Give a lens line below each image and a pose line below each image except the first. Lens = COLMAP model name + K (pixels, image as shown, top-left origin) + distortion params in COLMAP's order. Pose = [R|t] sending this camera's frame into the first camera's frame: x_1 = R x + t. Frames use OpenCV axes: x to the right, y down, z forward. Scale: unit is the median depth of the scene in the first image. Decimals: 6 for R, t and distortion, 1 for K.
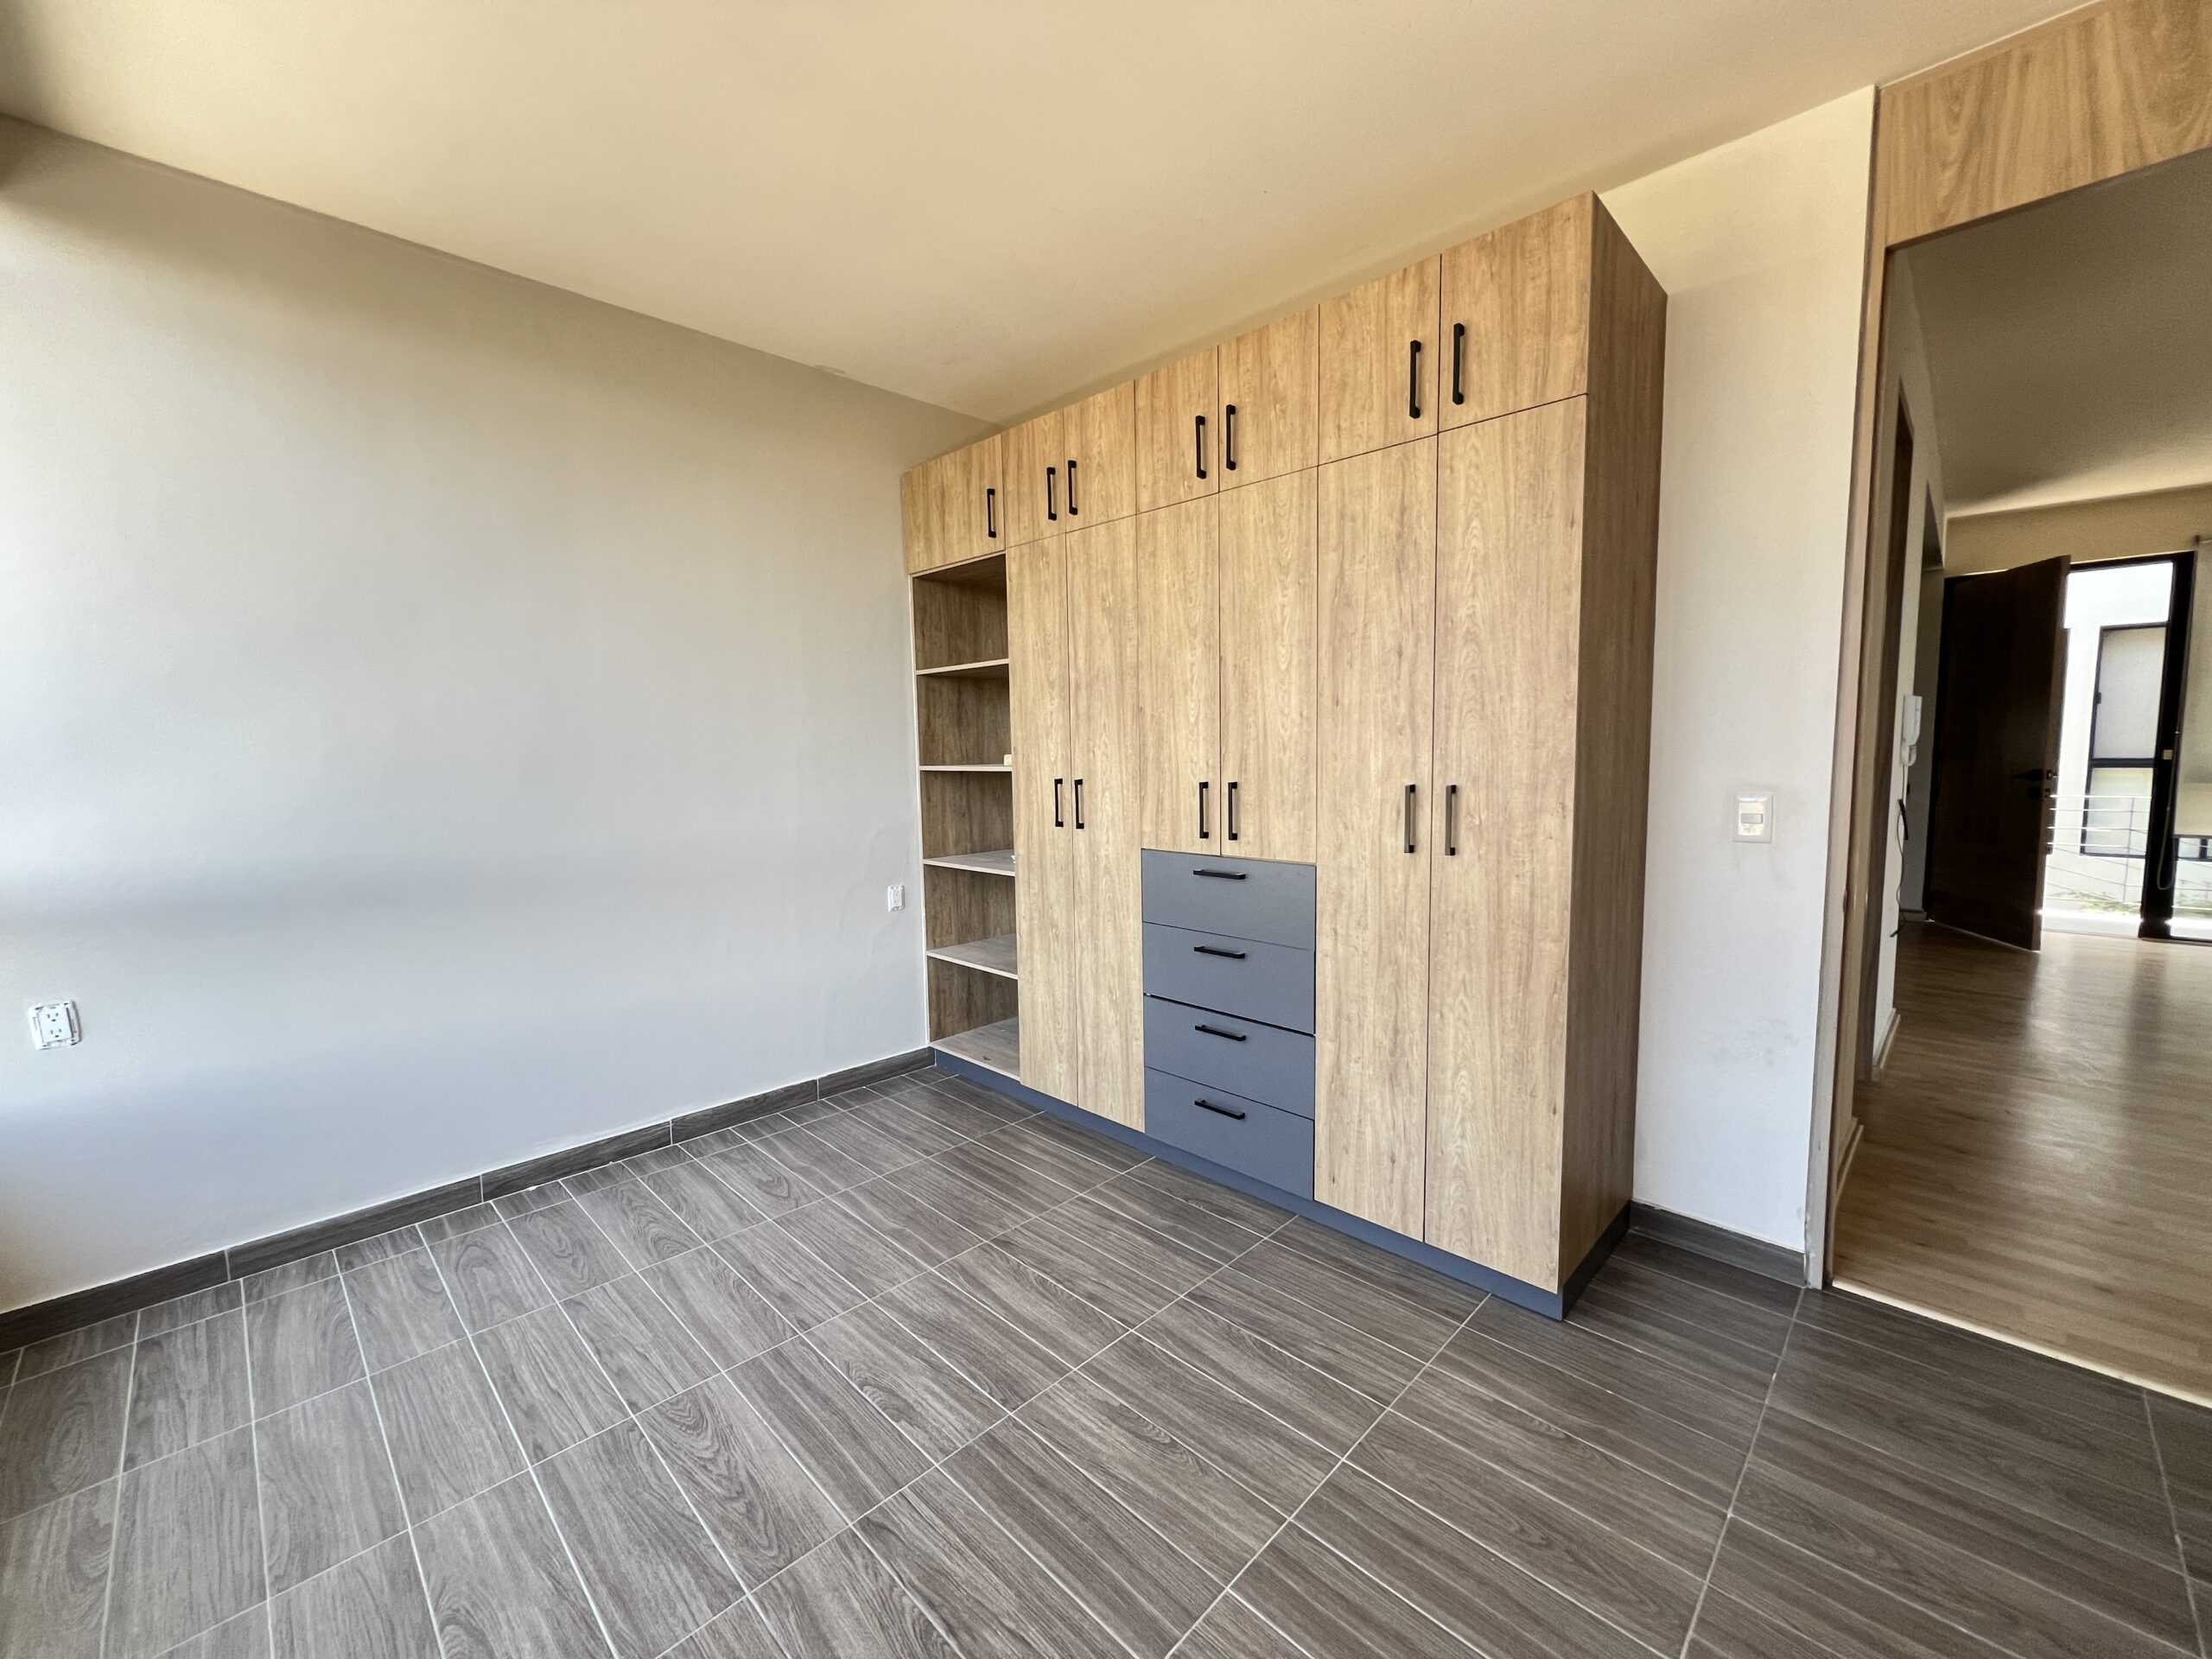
lens RADIAL K [[882.4, 0, 1112.6], [0, 882.4, 834.3], [0, 0, 1]] dist [-0.003599, 0.001149]
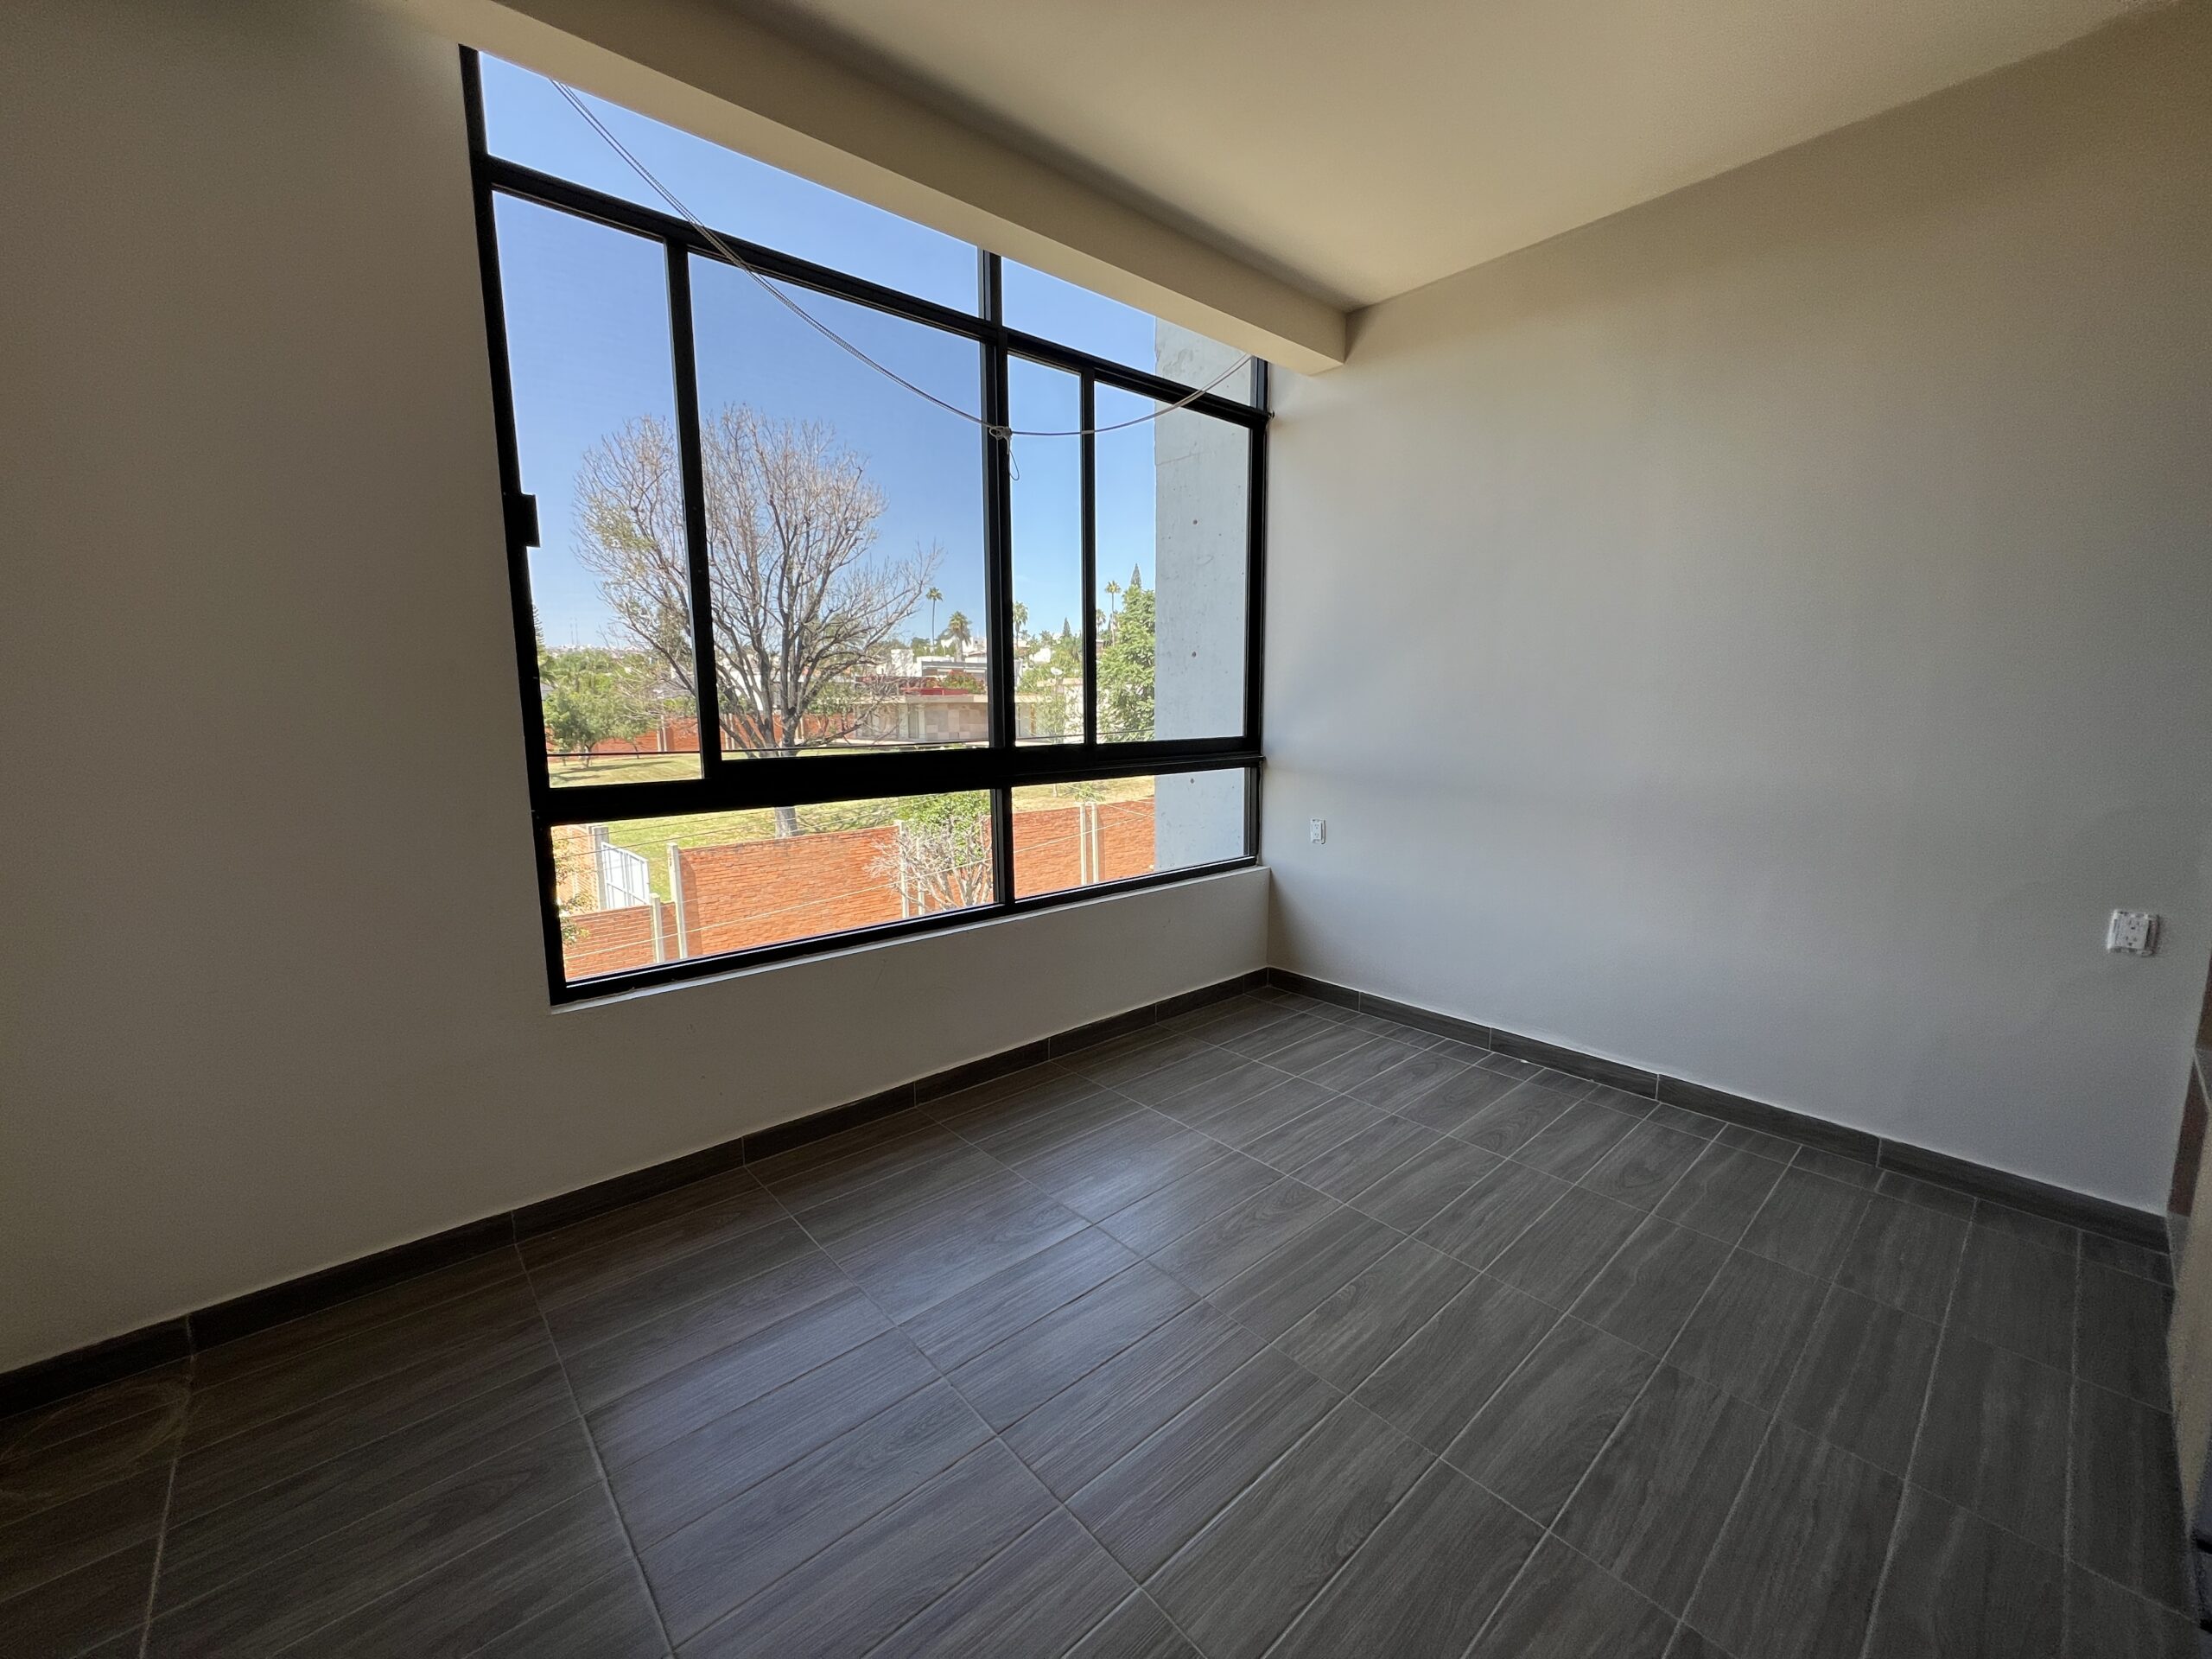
lens RADIAL K [[882.4, 0, 1118.9], [0, 882.4, 845.8], [0, 0, 1]] dist [-0.003599, 0.001149]
pose [[-0.056018, 0.180041, -0.982063, 0.533097], [-0.091541, 0.978538, 0.184616, -0.050646], [0.994224, 0.100240, -0.038335, 0.546874]]
